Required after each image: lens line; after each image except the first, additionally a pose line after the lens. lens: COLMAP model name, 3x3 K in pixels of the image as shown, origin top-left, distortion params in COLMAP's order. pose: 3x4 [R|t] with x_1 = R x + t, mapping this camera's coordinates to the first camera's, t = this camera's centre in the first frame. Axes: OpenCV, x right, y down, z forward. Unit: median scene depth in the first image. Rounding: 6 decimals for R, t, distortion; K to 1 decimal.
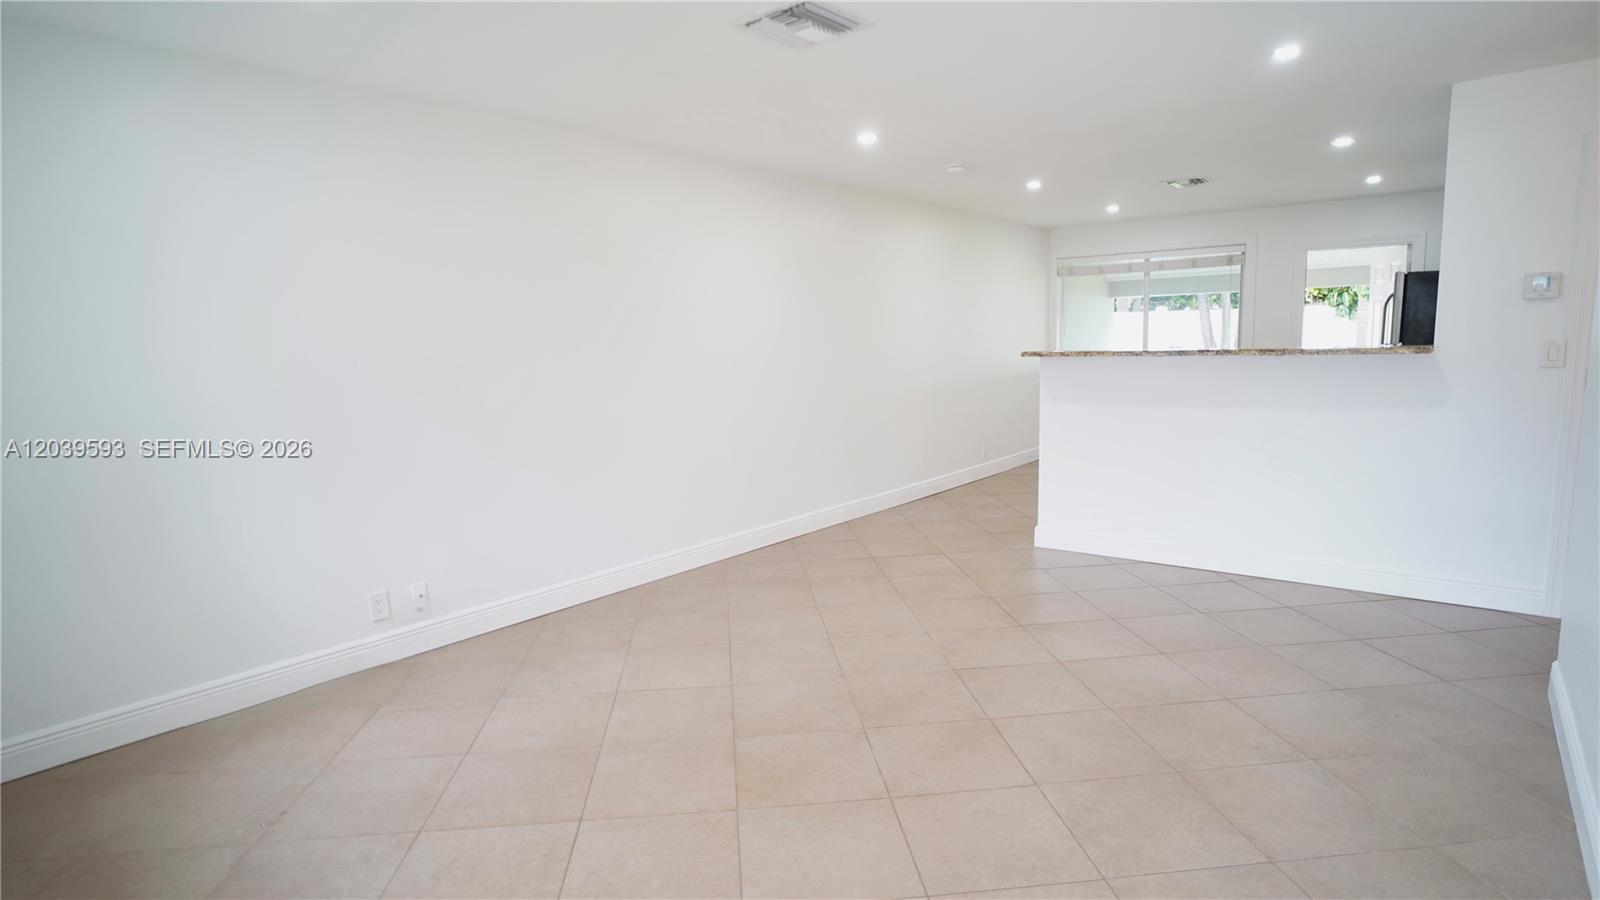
lens RADIAL K [[841.5, 0, 797.4], [0, 841.5, 458.3], [0, 0, 1]] dist [-0.047365, 0.029220]
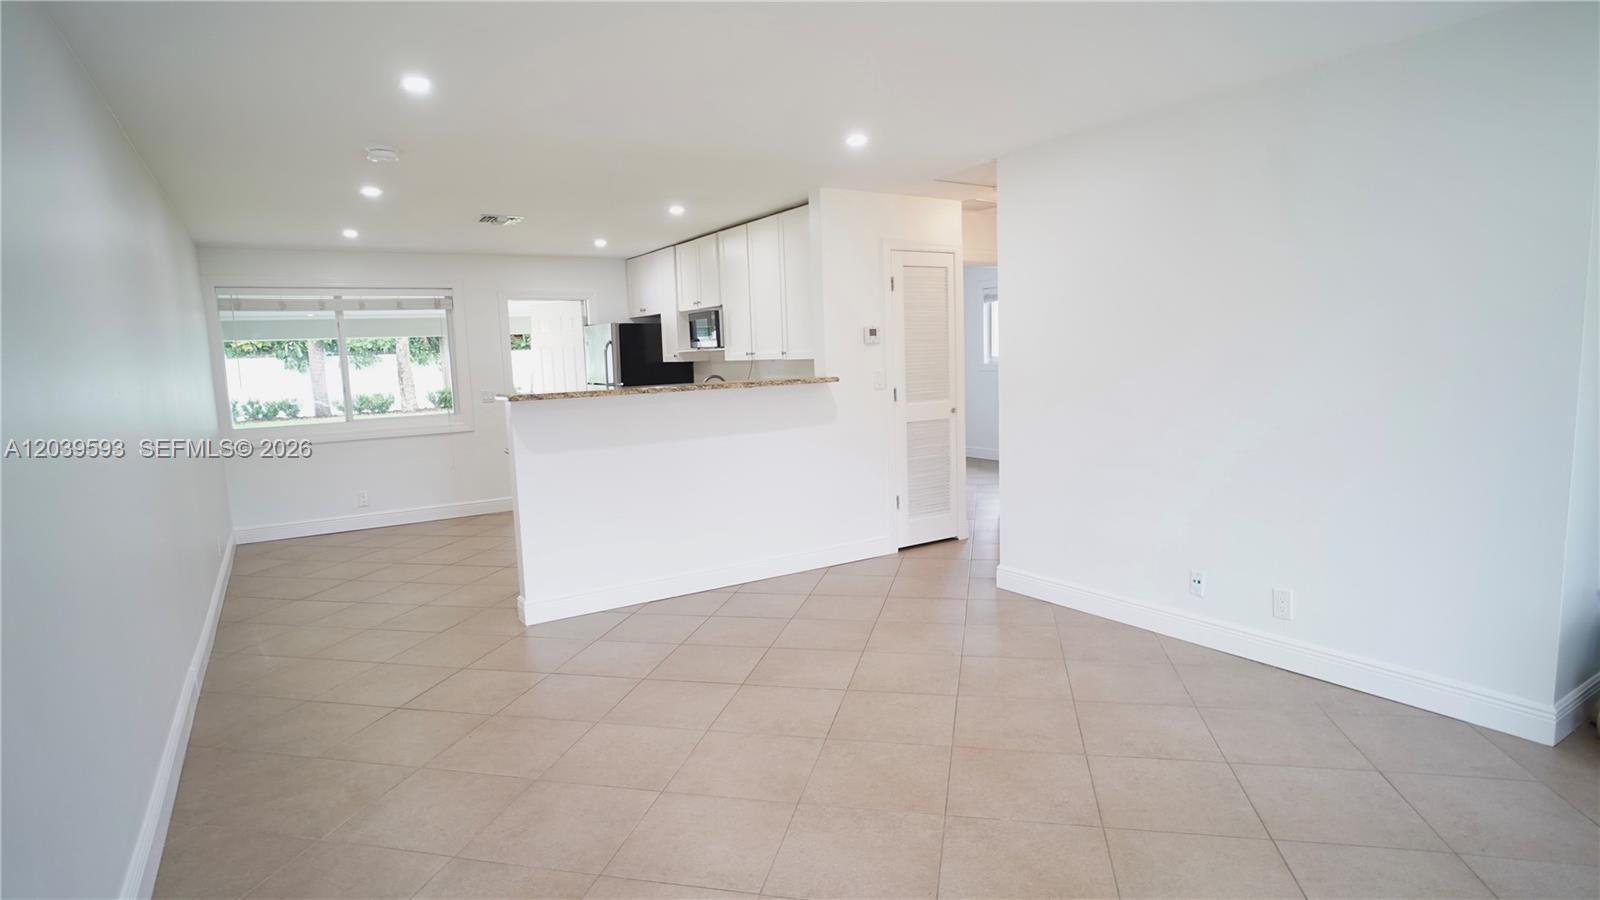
lens RADIAL K [[841.5, 0, 797.4], [0, 841.5, 458.3], [0, 0, 1]] dist [-0.047365, 0.029220]
pose [[0.304568, -0.098126, 0.947423, -0.284259], [0.162289, 0.985481, 0.049896, -0.040321], [-0.938563, 0.138560, 0.316071, 0.316839]]
